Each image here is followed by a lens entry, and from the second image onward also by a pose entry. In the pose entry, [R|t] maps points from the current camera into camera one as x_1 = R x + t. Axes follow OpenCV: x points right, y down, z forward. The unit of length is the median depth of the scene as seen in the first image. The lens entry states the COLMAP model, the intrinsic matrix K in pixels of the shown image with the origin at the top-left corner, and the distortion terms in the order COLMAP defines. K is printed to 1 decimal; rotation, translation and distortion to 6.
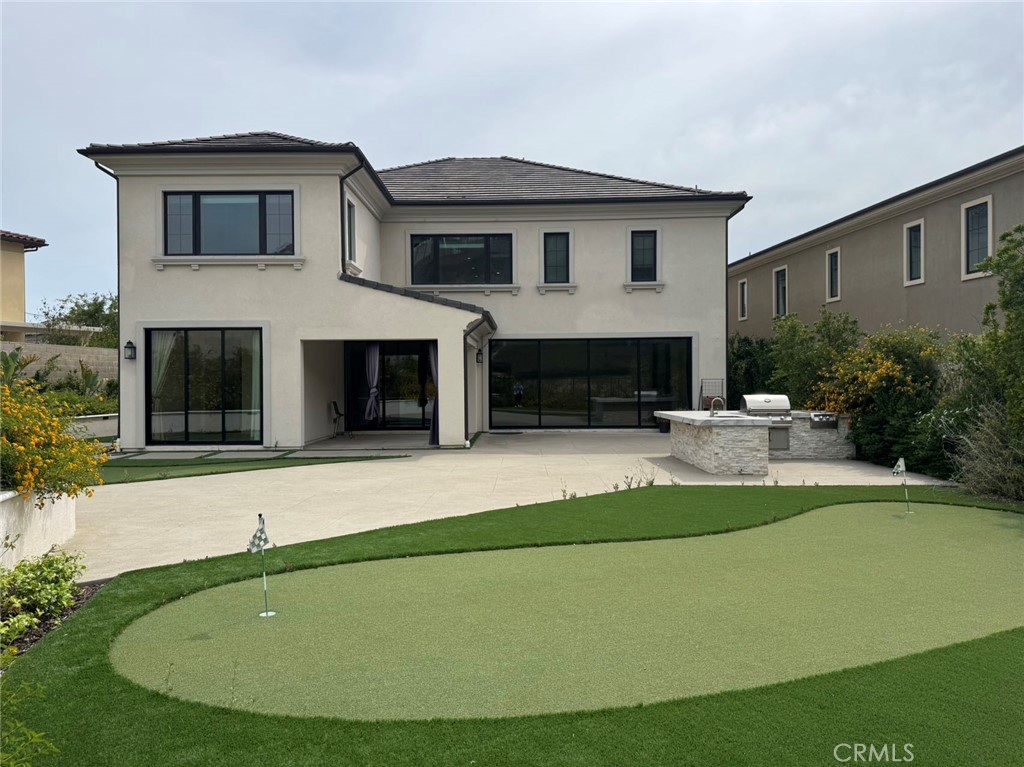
lens RADIAL K [[720.1, 0, 515.5], [0, 720.1, 379.9], [0, 0, 1]] dist [0.123820, -0.169631]
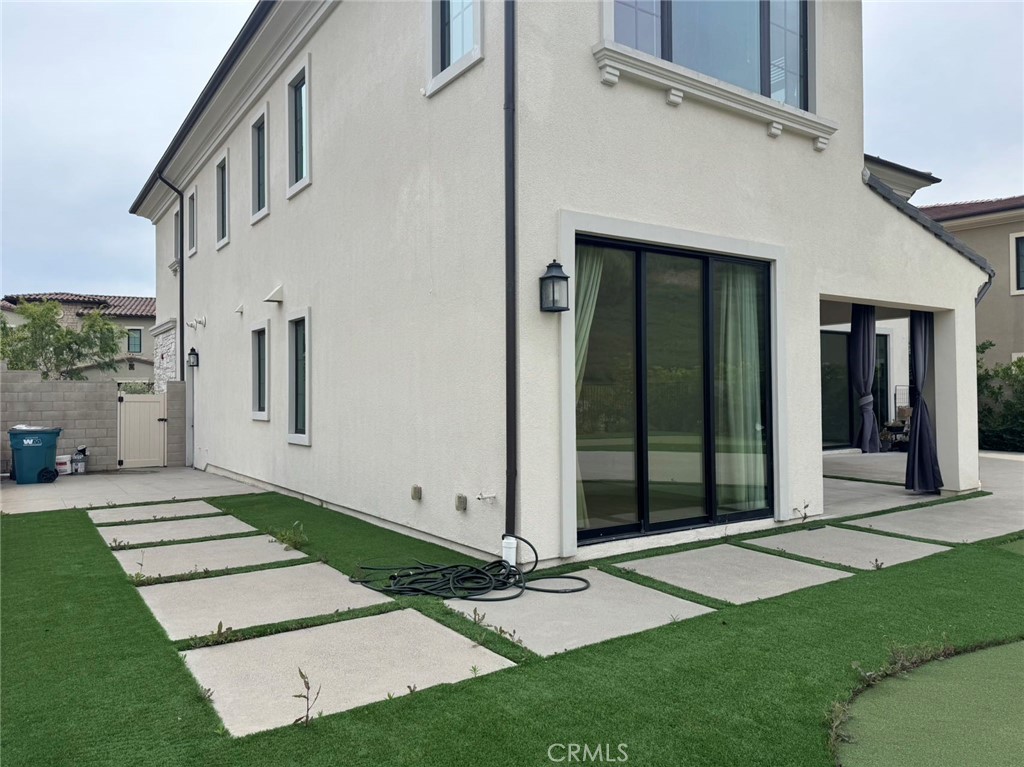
lens RADIAL K [[720.1, 0, 515.5], [0, 720.1, 379.9], [0, 0, 1]] dist [0.123820, -0.169631]
pose [[0.803545, 0.013306, 0.595096, -0.748079], [-0.000272, 0.999758, -0.021987, 0.012954], [-0.595245, 0.017506, 0.803354, 0.723907]]
